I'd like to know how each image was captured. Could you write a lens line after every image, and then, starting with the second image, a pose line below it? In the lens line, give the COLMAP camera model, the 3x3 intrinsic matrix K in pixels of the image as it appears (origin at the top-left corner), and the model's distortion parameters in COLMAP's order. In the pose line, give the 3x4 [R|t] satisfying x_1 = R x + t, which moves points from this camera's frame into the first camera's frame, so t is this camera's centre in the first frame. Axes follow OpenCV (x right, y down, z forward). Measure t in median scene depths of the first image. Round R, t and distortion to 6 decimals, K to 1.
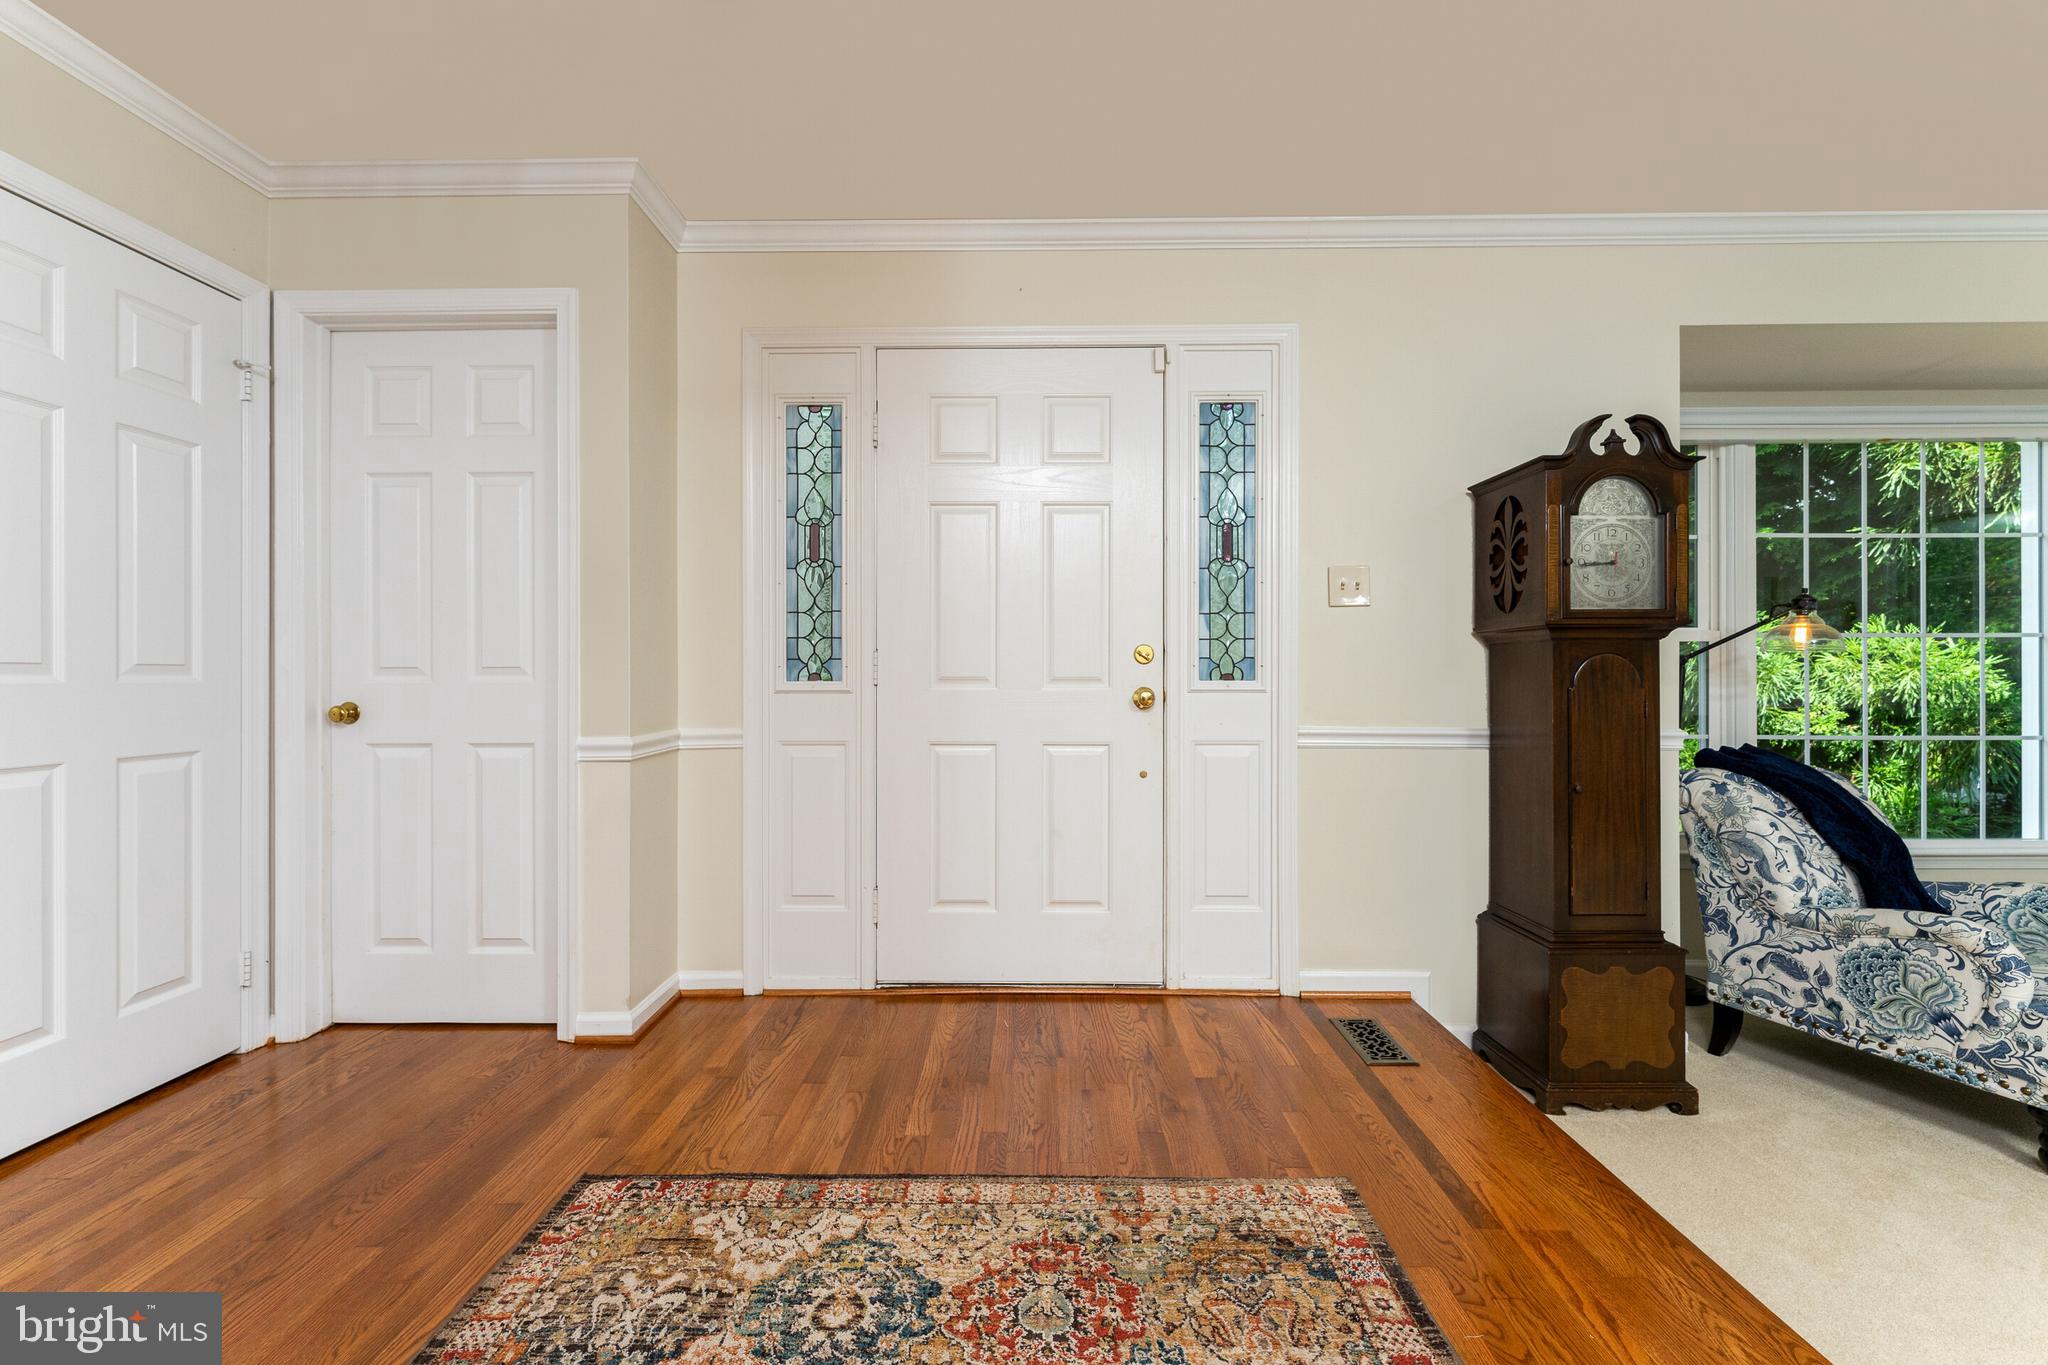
lens RADIAL K [[851.6, 0, 1023.6], [0, 851.6, 672.9], [0, 0, 1]] dist [-0.000409, -0.000096]
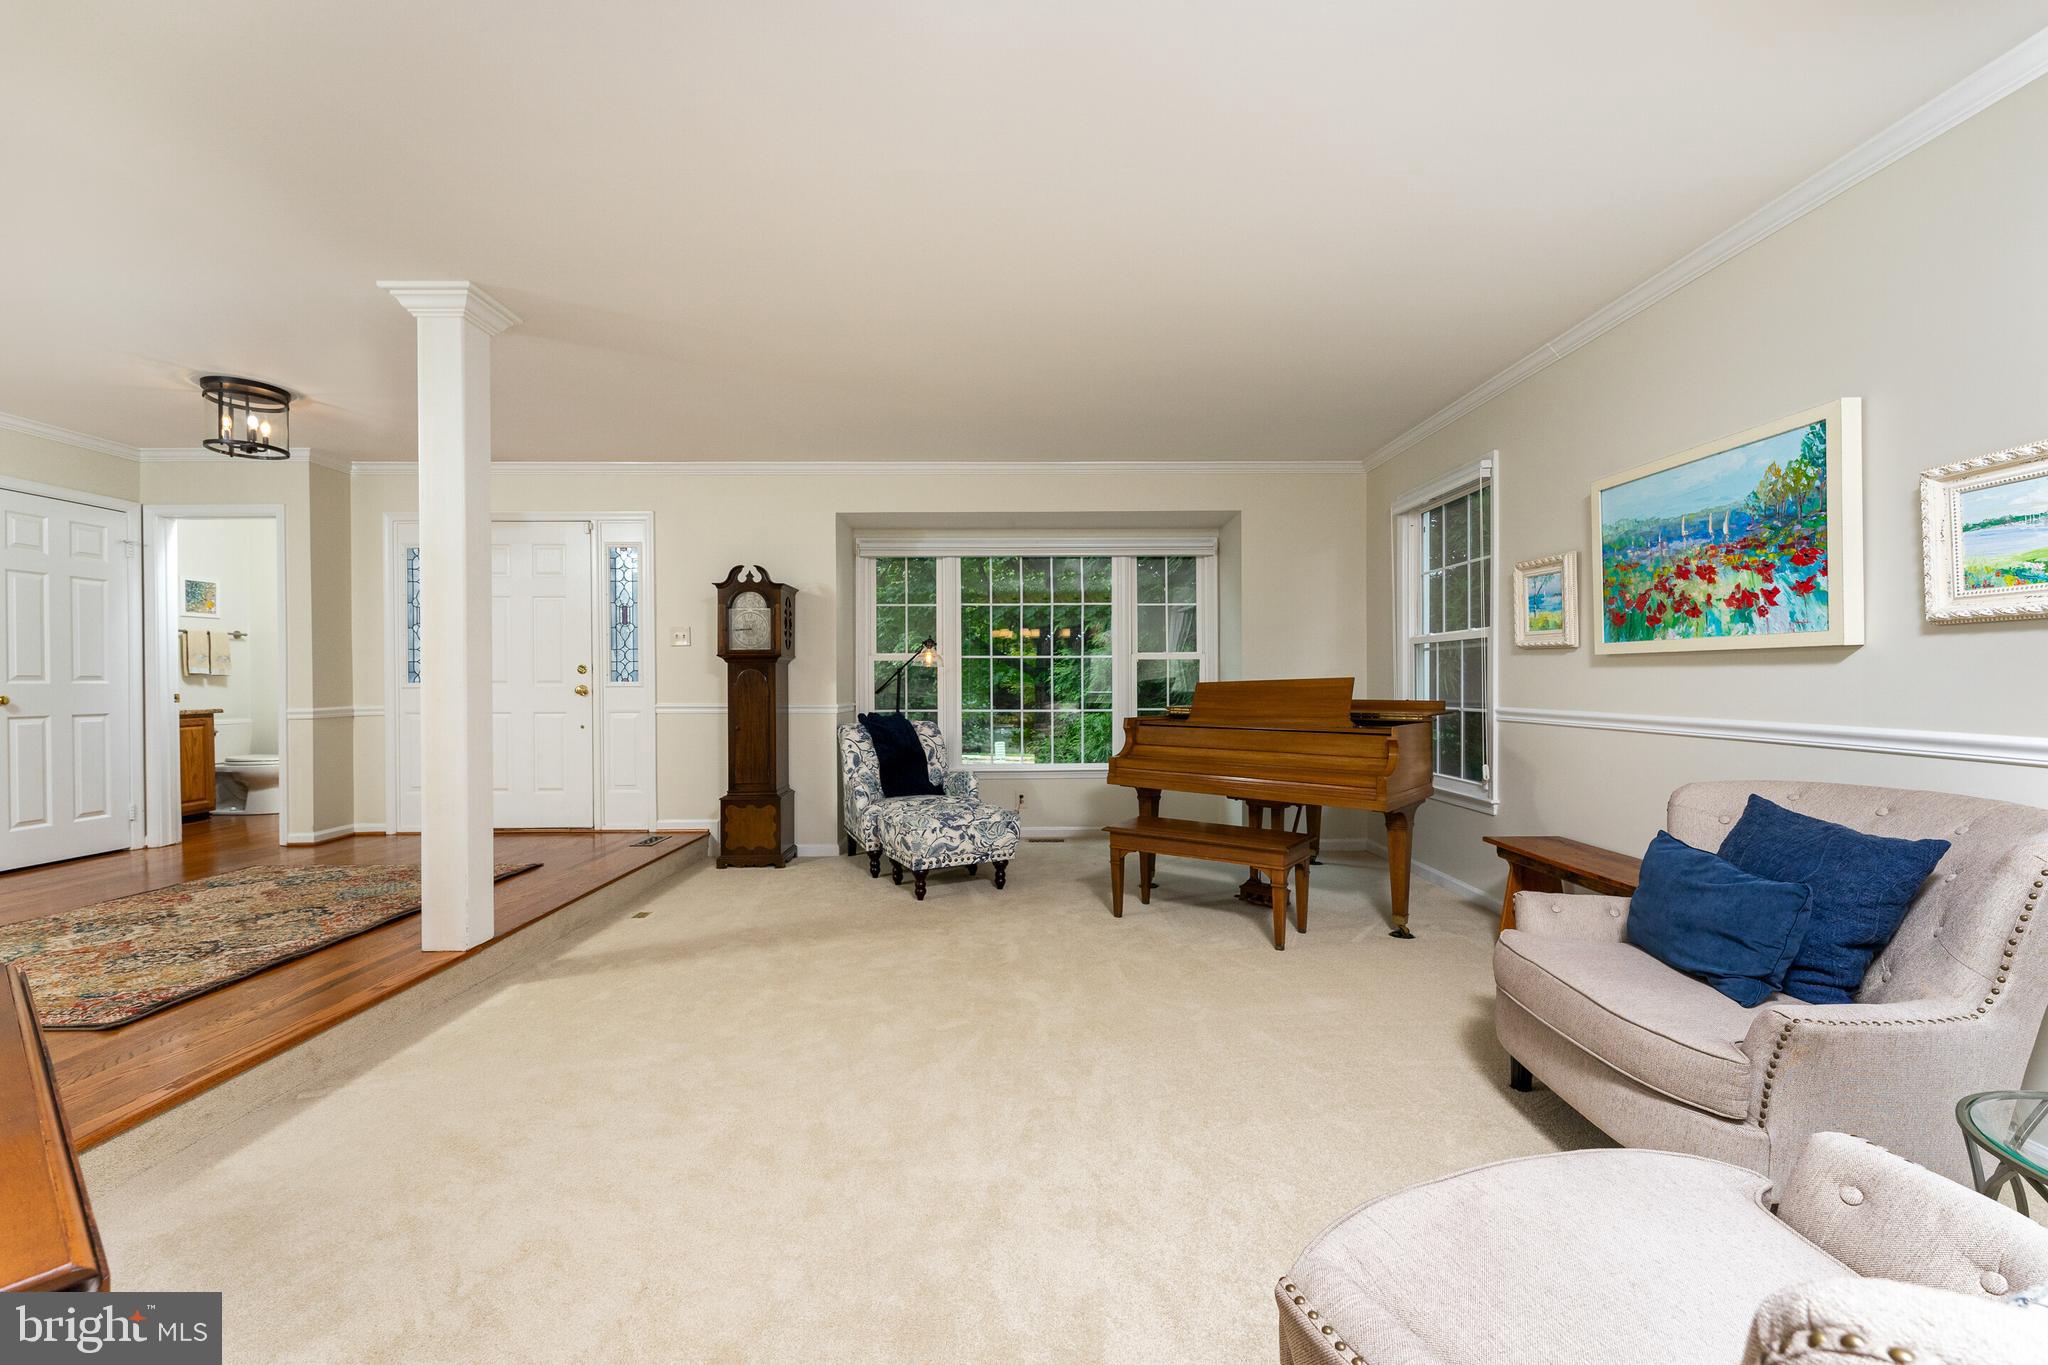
lens RADIAL K [[833.4, 0, 1024.0], [0, 833.4, 682.5], [0, 0, 1]] dist [0.000753, 0.000122]
pose [[0.999397, -0.005673, 0.034270, 1.167645], [0.005382, 0.999949, 0.008566, -0.001133], [-0.034317, -0.008377, 0.999376, -1.092986]]
